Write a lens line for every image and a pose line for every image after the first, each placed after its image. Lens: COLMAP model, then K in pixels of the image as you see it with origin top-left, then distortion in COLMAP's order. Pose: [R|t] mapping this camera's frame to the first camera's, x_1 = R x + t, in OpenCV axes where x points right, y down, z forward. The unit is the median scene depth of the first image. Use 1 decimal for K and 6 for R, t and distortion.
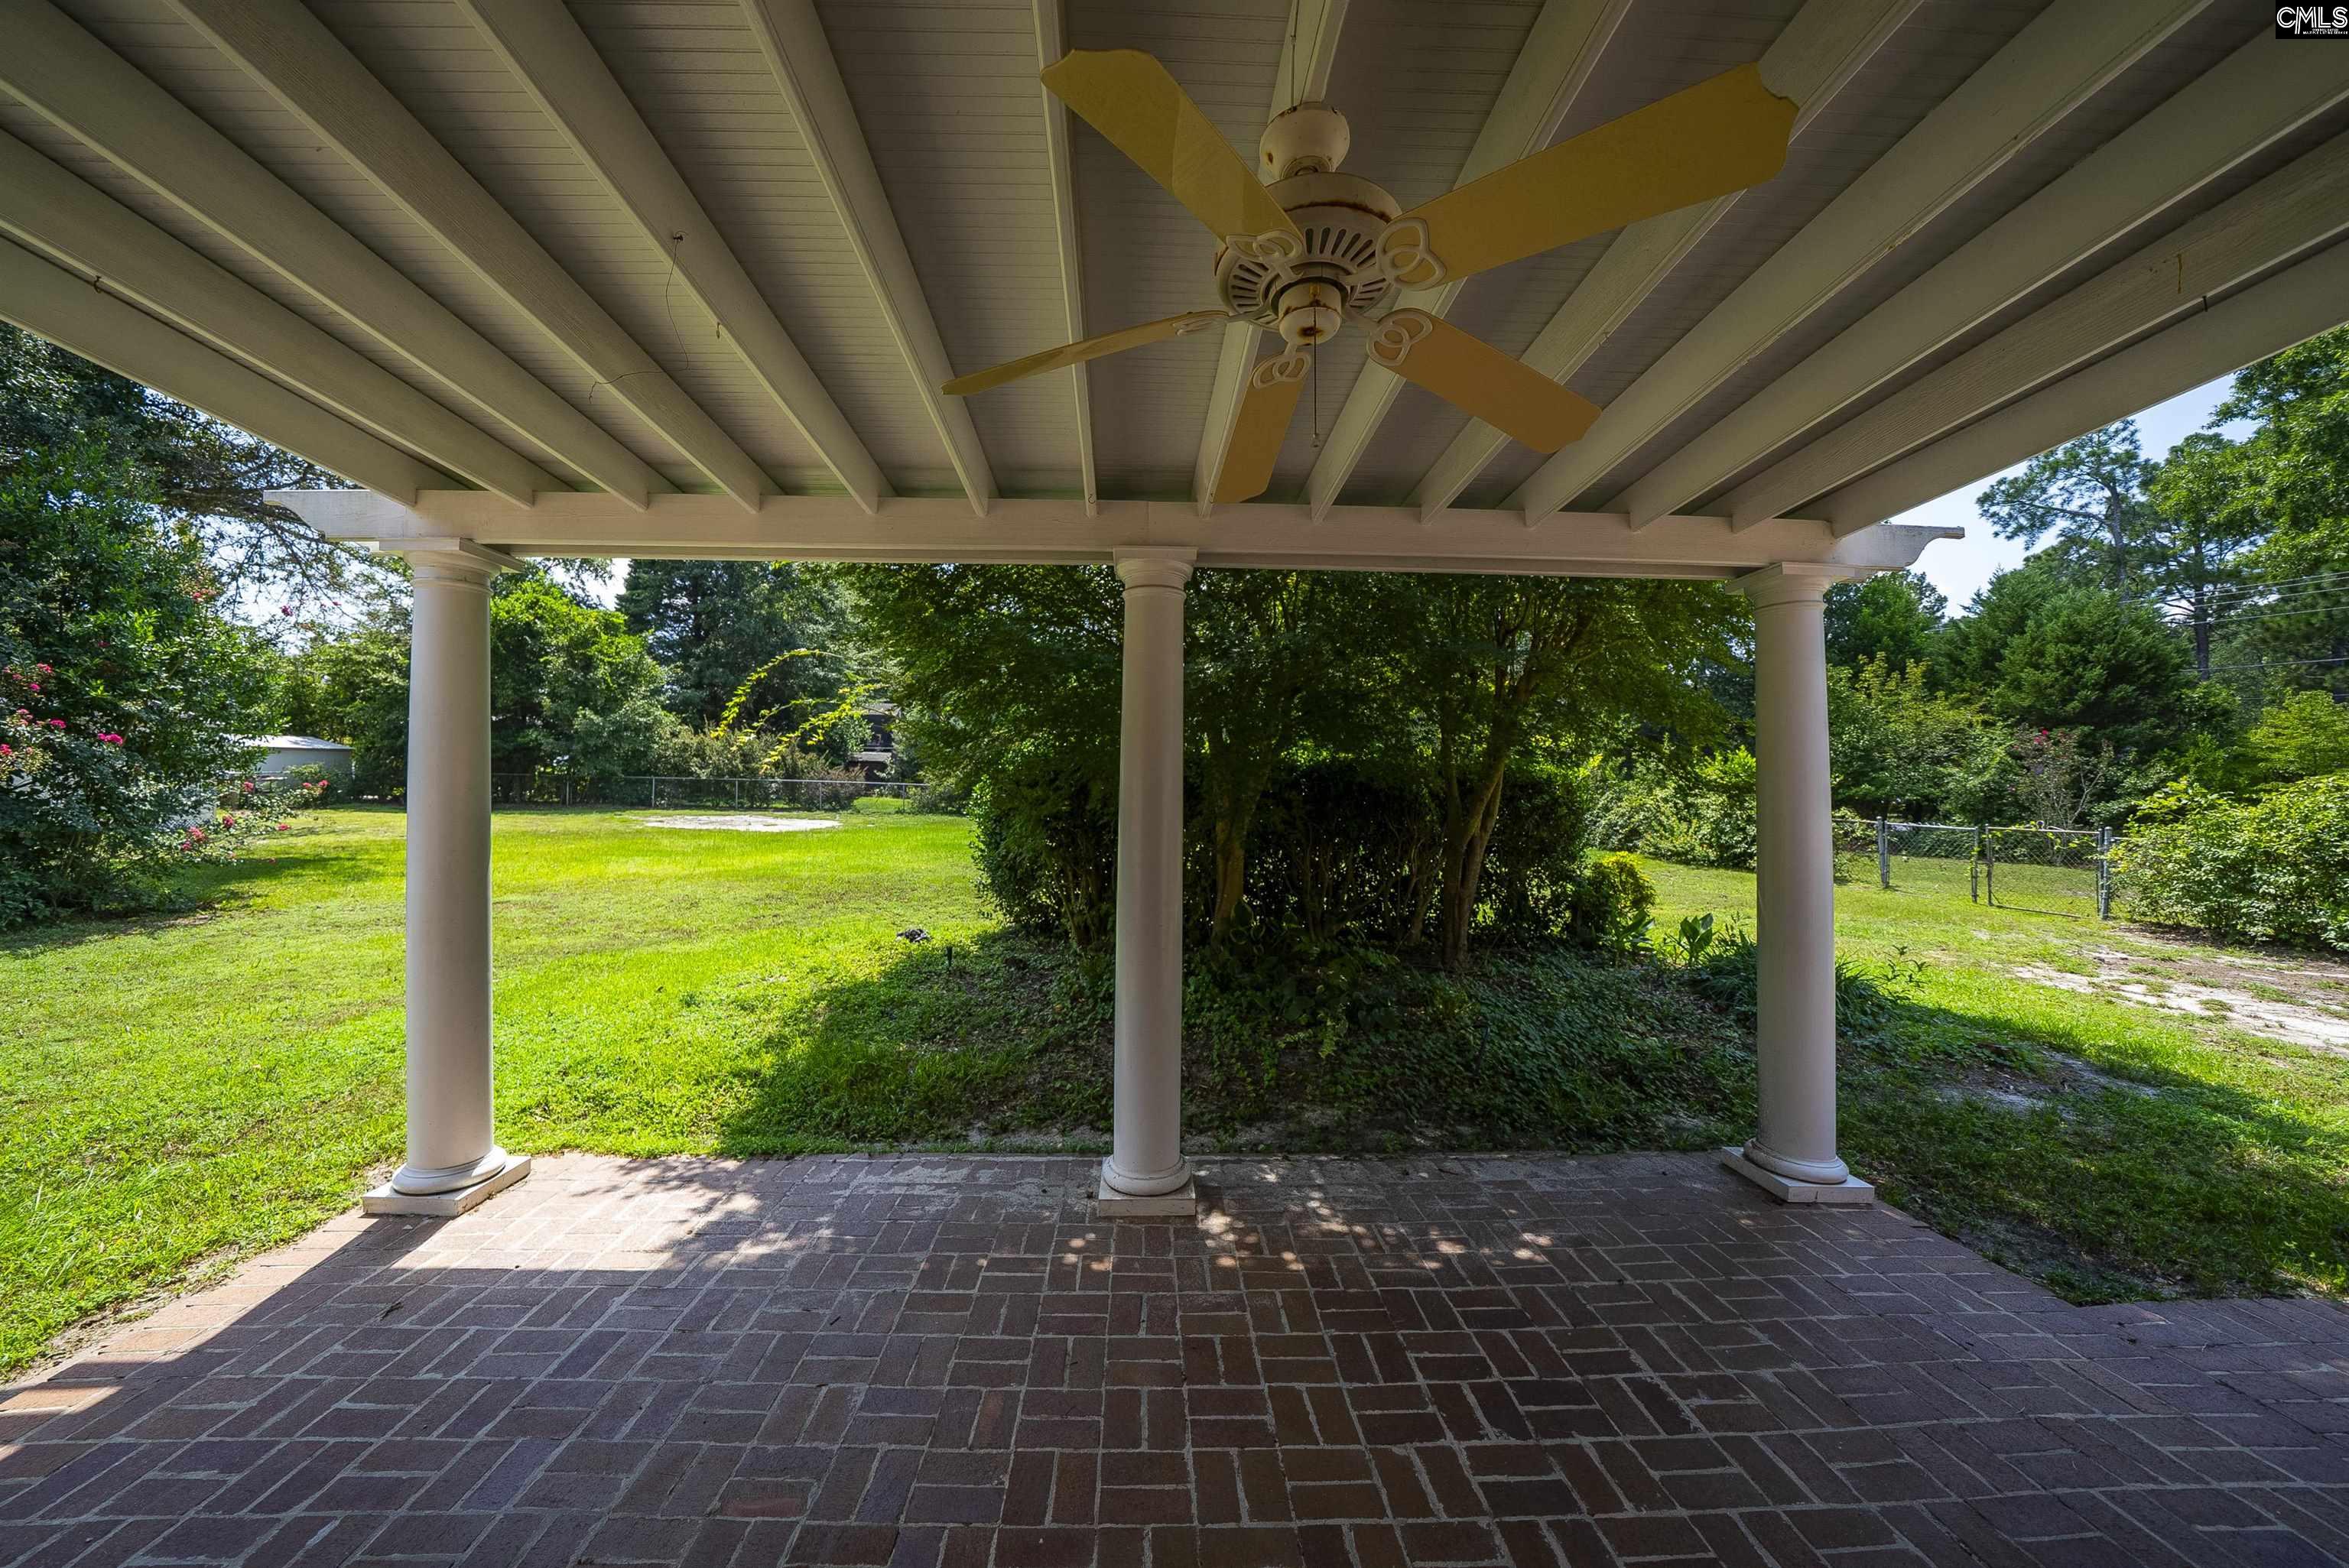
lens RADIAL K [[826.5, 0, 1163.0], [0, 826.5, 790.2], [0, 0, 1]] dist [-0.018962, 0.001470]
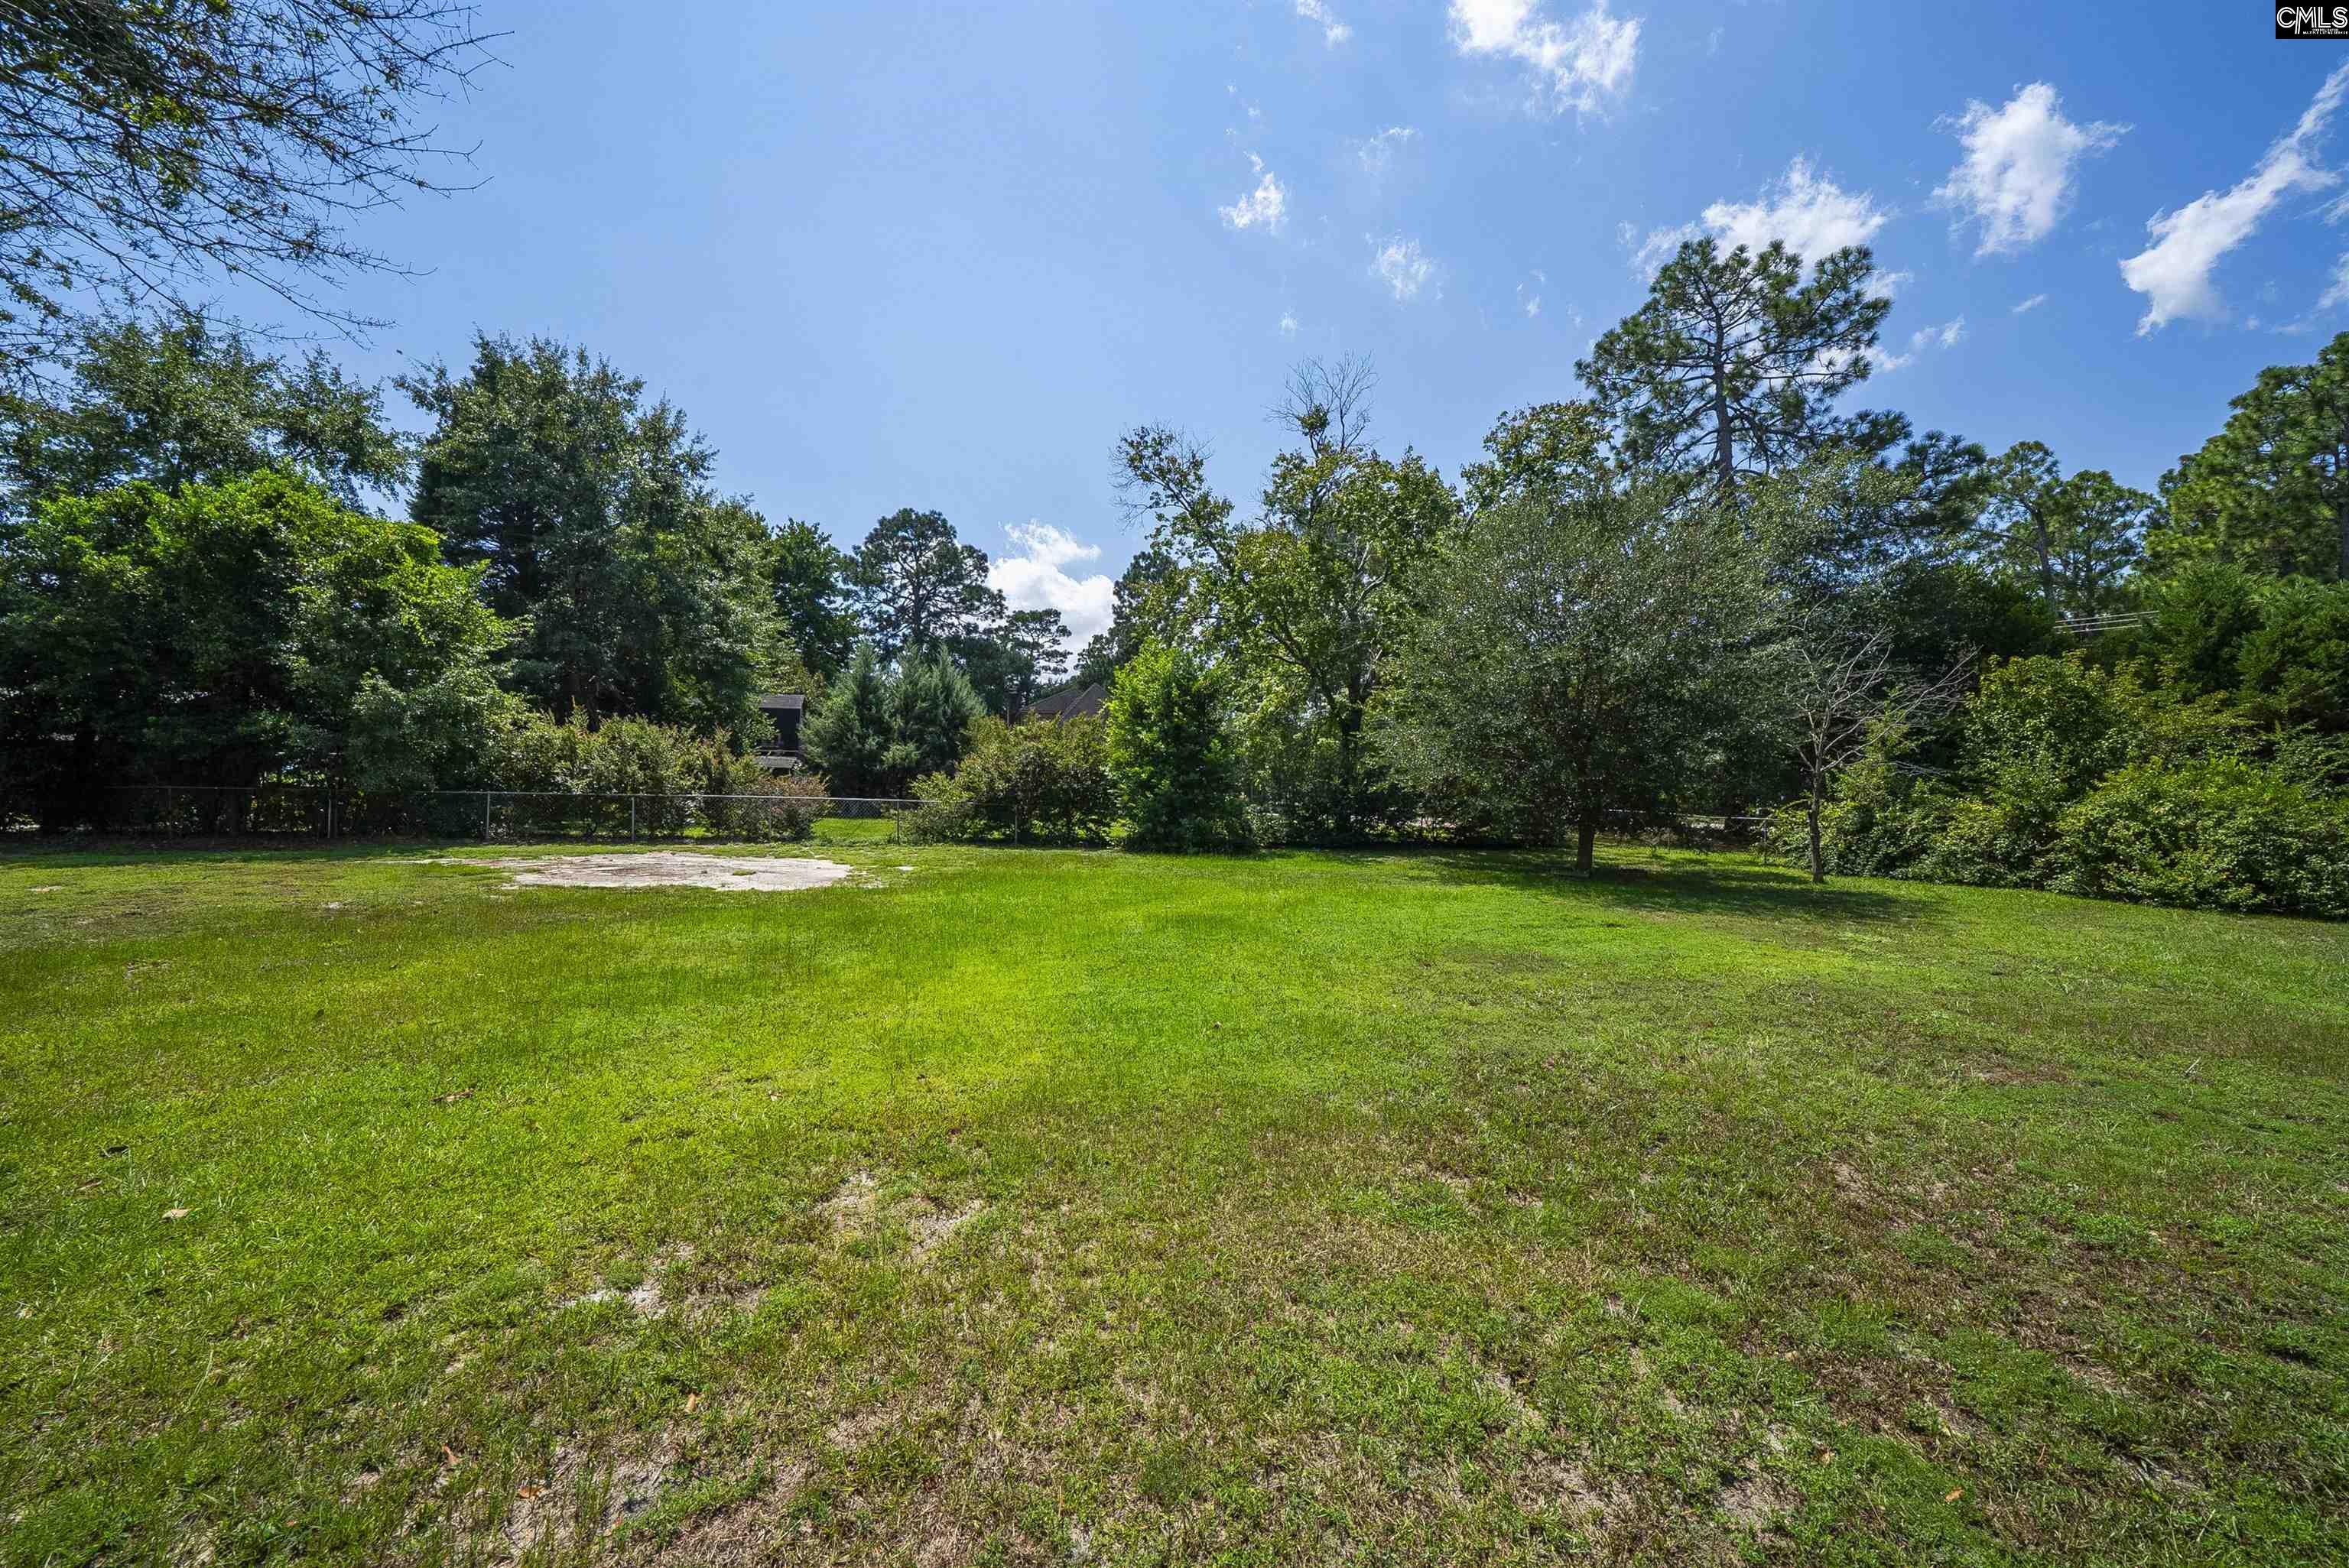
lens RADIAL K [[826.5, 0, 1164.2], [0, 826.5, 777.8], [0, 0, 1]] dist [-0.018962, 0.001470]
pose [[0.978063, -0.000932, 0.208306, -0.244612], [0.006447, 0.999646, -0.025798, -0.007201], [-0.208209, 0.026575, 0.977723, 0.280458]]
